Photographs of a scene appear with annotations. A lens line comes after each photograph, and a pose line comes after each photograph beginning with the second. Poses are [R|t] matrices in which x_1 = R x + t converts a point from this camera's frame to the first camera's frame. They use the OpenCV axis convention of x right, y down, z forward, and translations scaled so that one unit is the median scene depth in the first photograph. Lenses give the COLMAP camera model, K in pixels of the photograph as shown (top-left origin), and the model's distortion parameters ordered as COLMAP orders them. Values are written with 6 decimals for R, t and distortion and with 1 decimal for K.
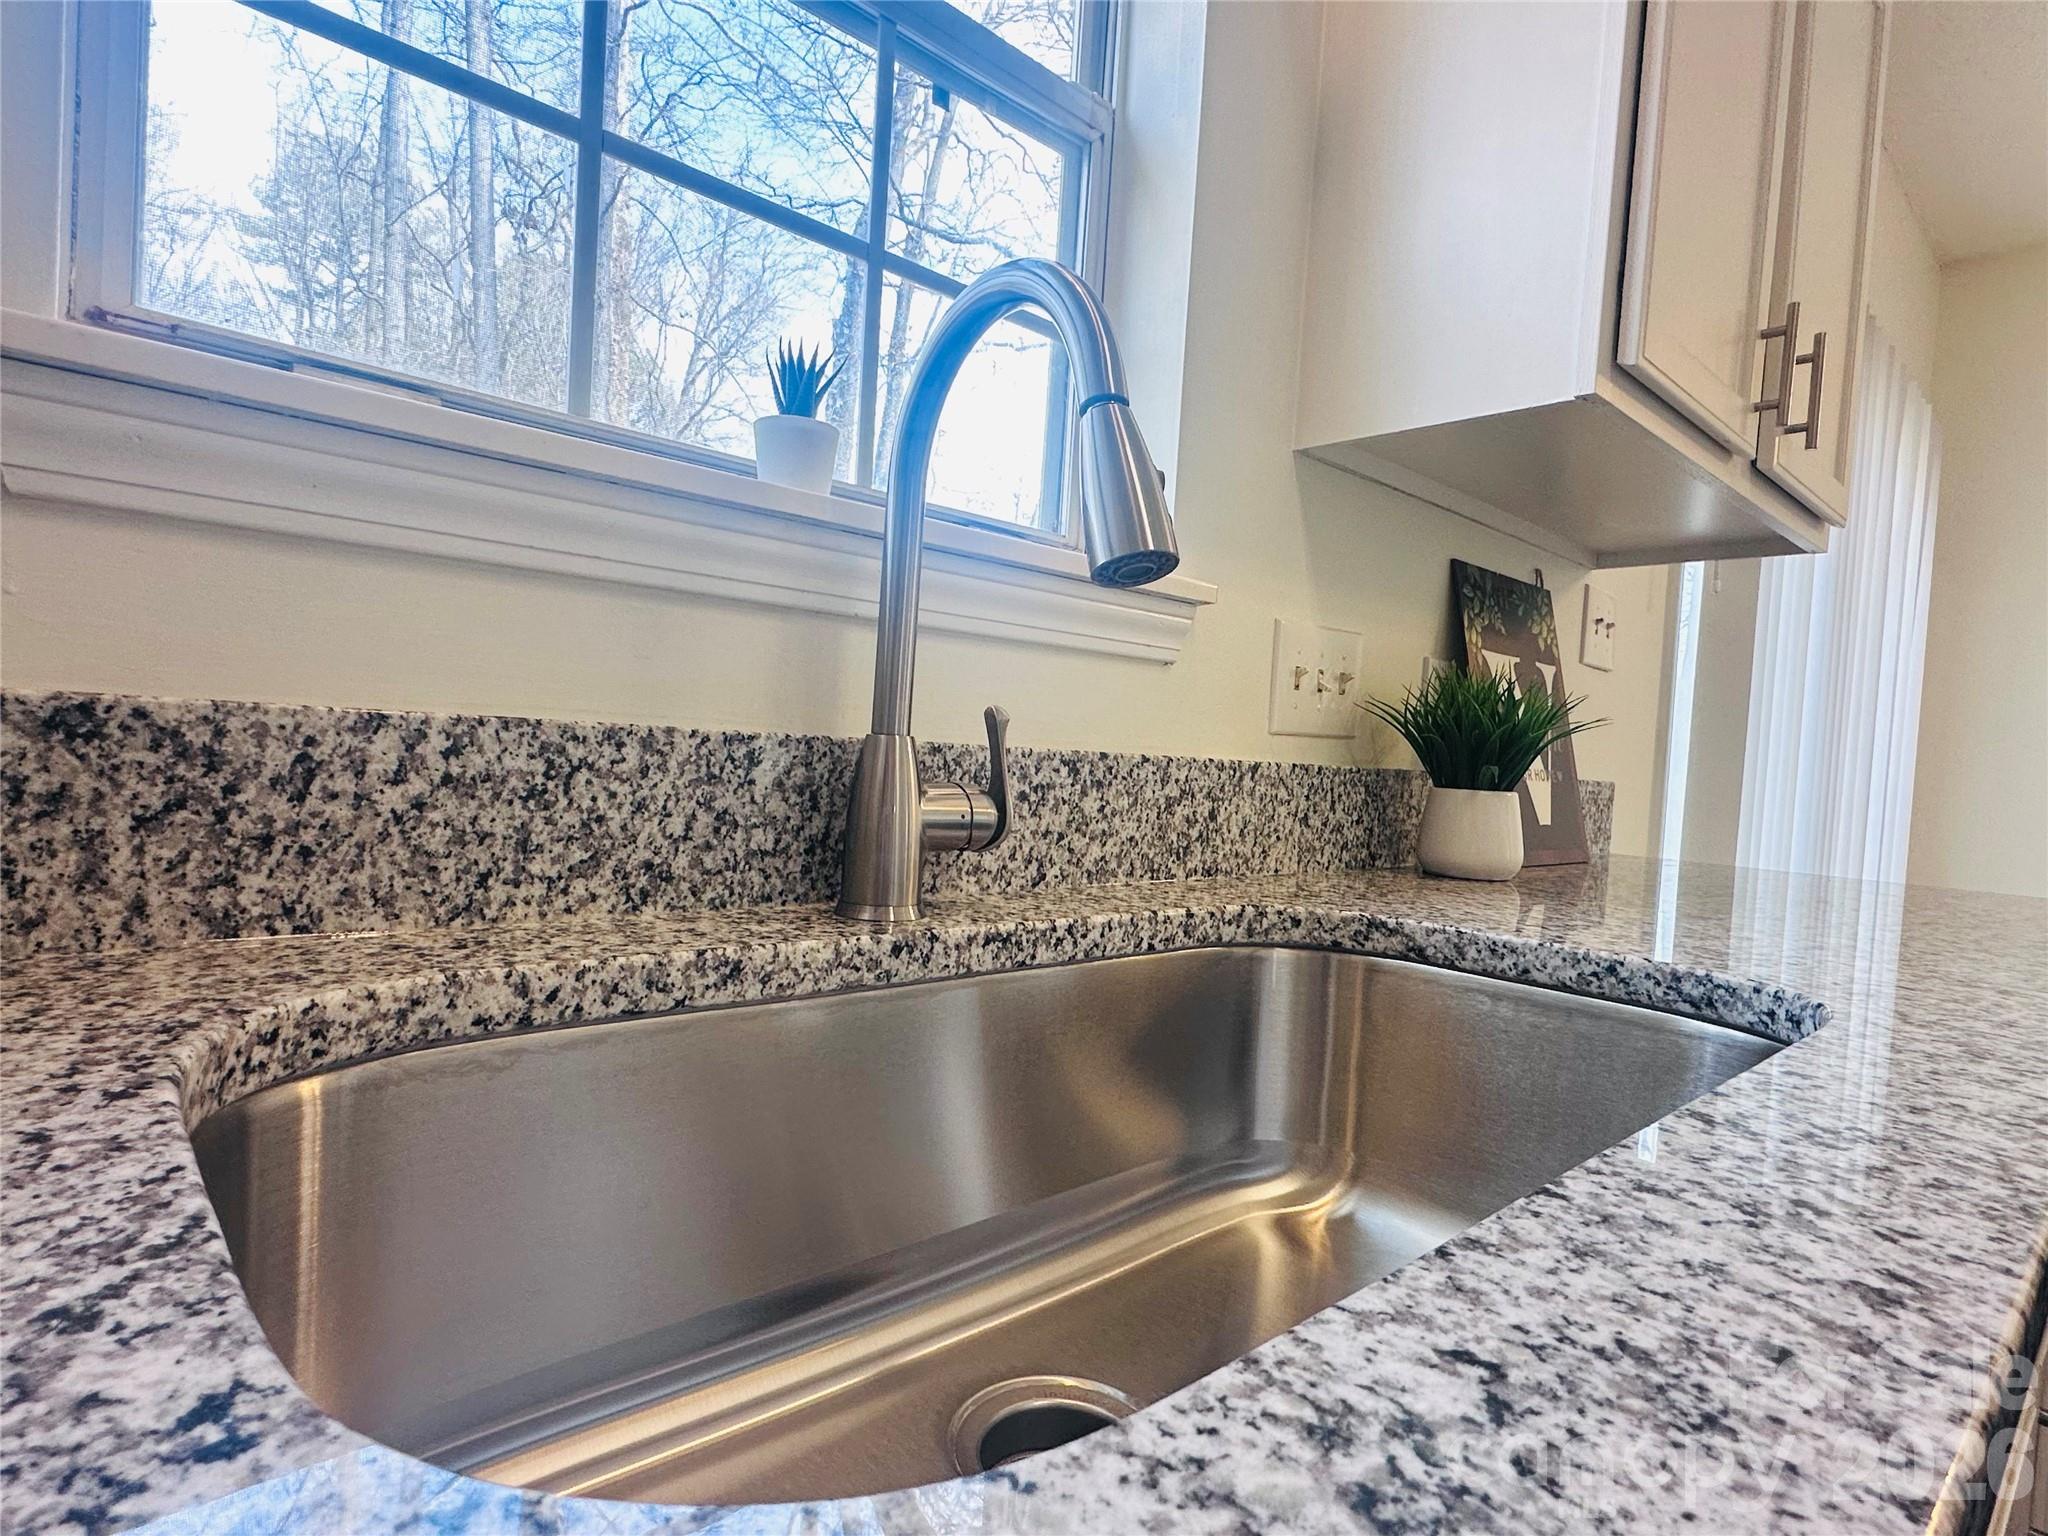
lens RADIAL K [[1079.0, 0, 1025.0], [0, 1079.0, 775.8], [0, 0, 1]] dist [-0.002185, 0.000350]
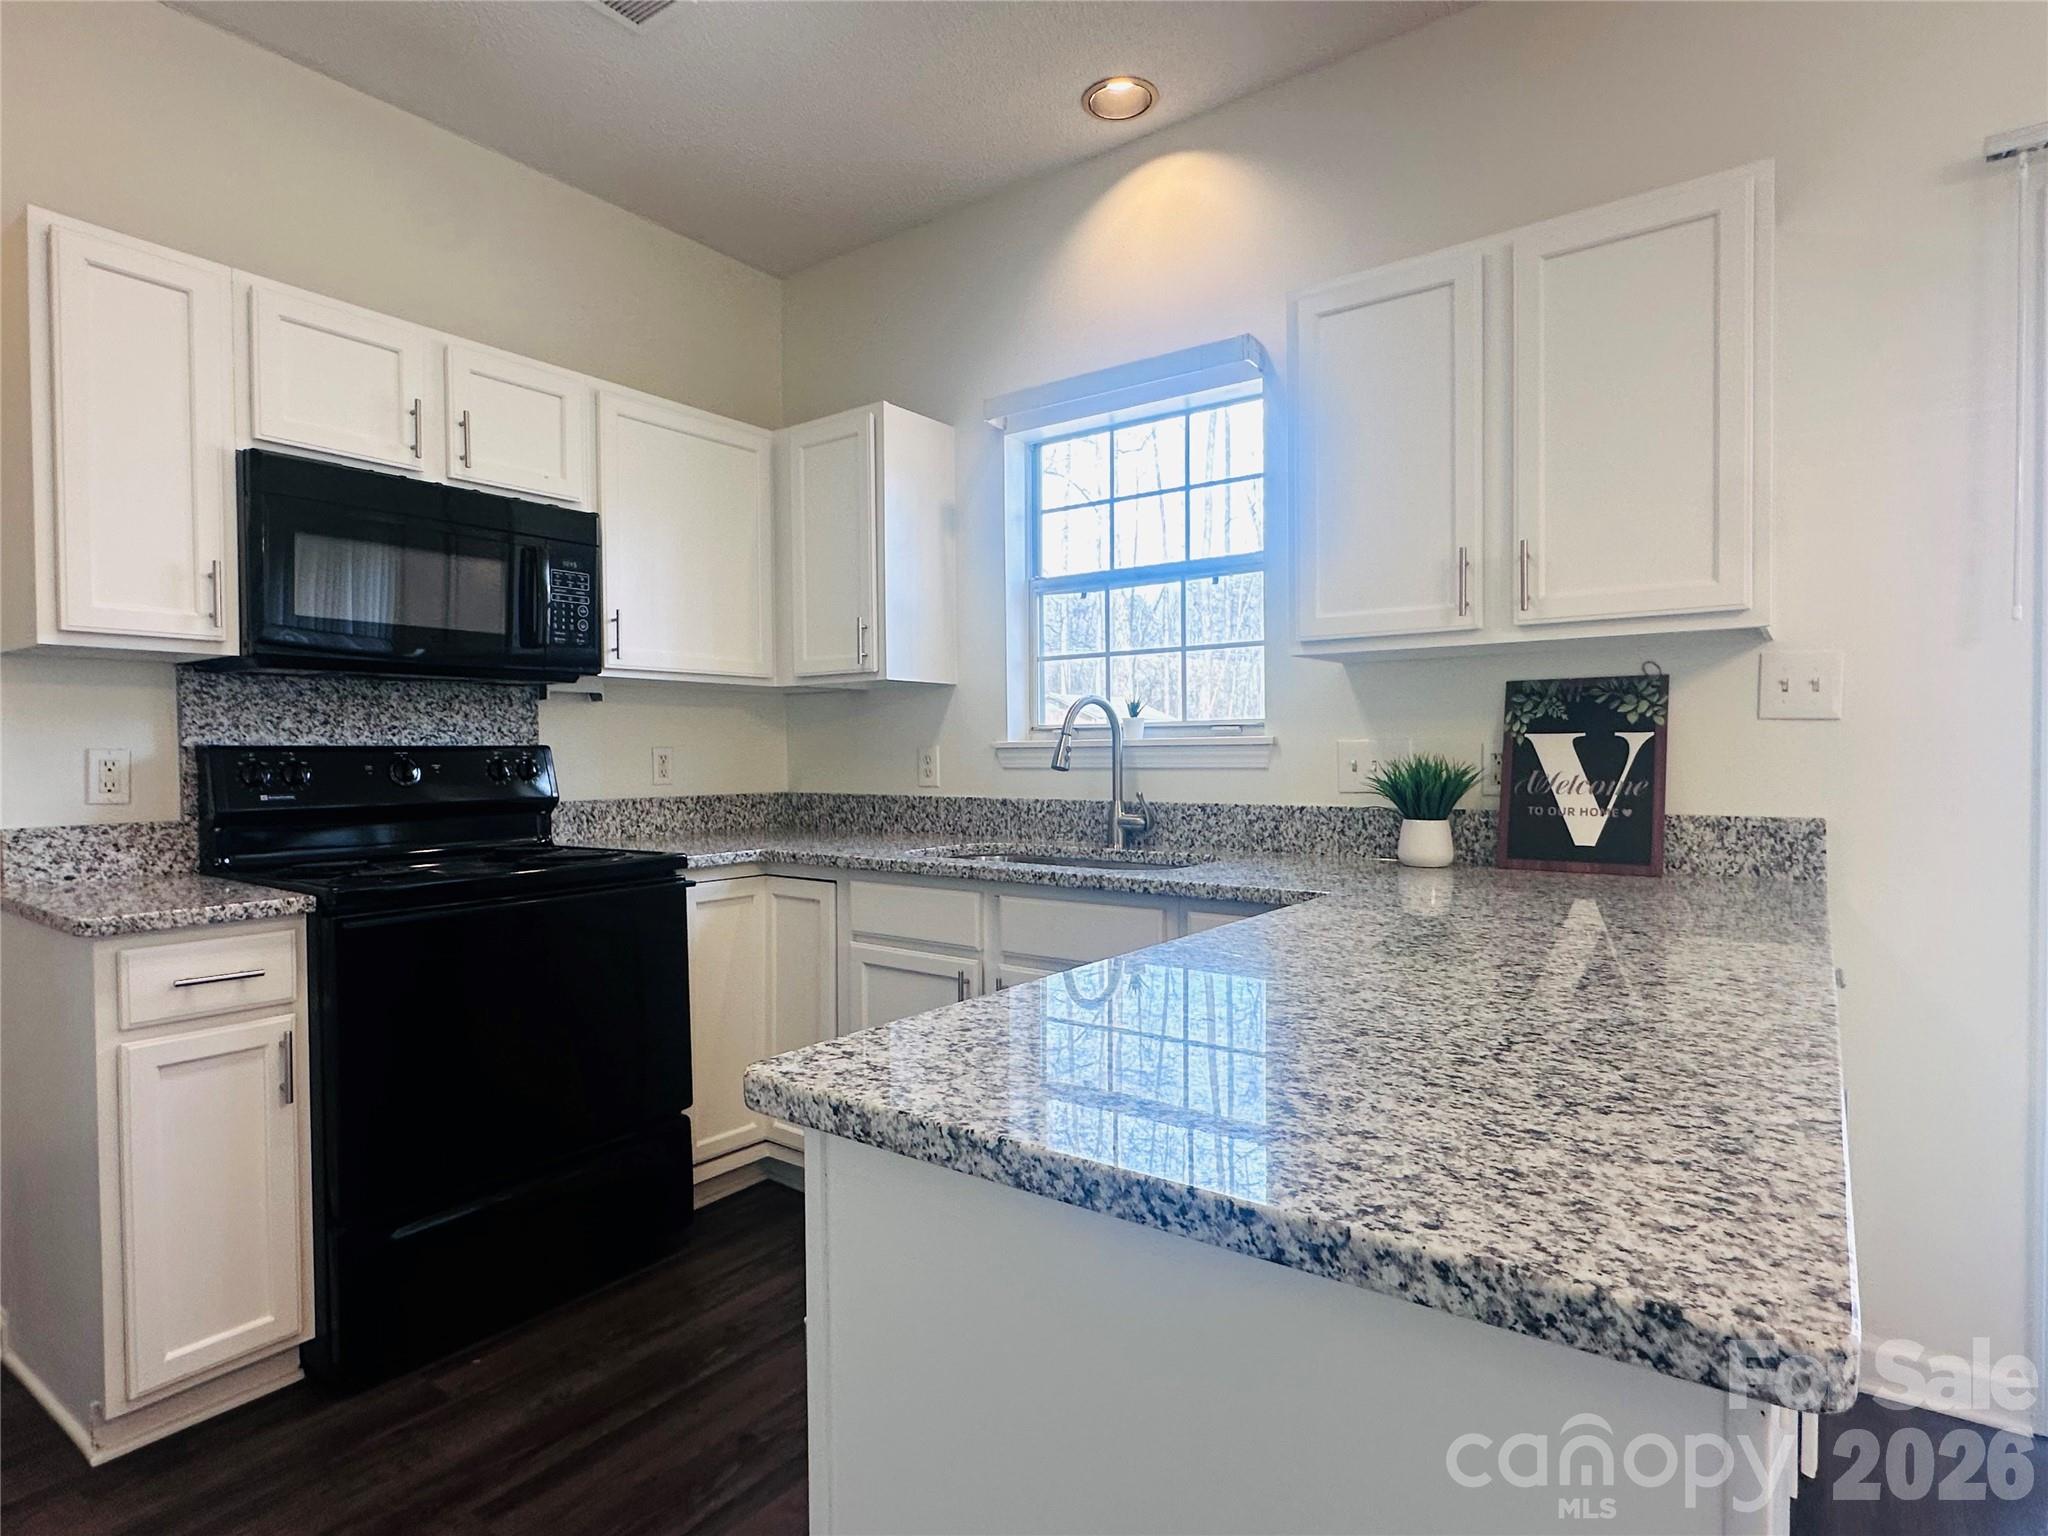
lens RADIAL K [[1078.9, 0, 1020.7], [0, 1078.9, 773.4], [0, 0, 1]] dist [-0.001482, -0.000660]
pose [[0.184371, -0.043025, -0.981914, 4.122712], [-0.011871, 0.998871, -0.045997, 0.054018], [0.982785, 0.020137, 0.183653, -0.072930]]
